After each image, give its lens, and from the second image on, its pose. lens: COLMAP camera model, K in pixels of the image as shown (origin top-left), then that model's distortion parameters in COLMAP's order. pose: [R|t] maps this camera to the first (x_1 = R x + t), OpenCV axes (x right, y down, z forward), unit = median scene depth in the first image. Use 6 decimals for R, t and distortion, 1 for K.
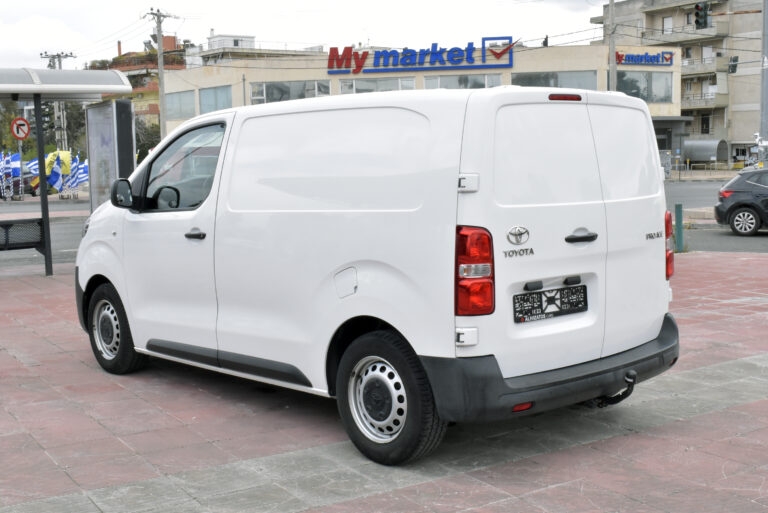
lens RADIAL K [[939.1, 0, 384.0], [0, 939.1, 256.5], [0, 0, 1]] dist [-0.063695, -0.021997]
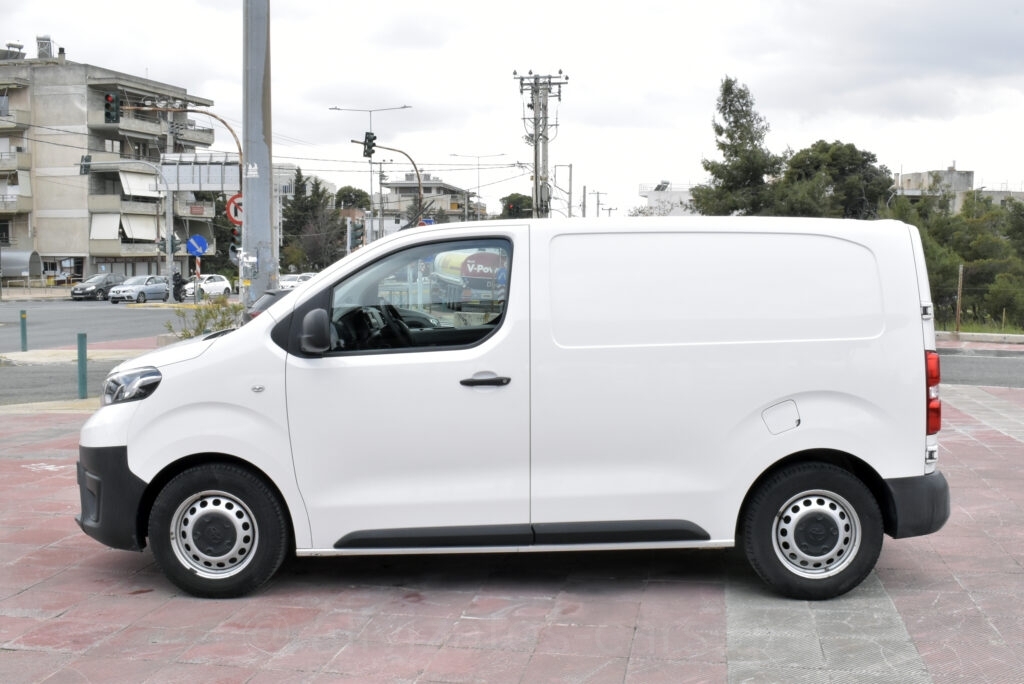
lens RADIAL K [[1095.0, 0, 512.0], [0, 1095.0, 342.0], [0, 0, 1]] dist [-0.049836, 0.002908]
pose [[0.696398, -0.034598, 0.716821, -1.146013], [0.064842, 0.997785, -0.014835, -0.054846], [-0.714720, 0.056811, 0.697100, 0.482683]]
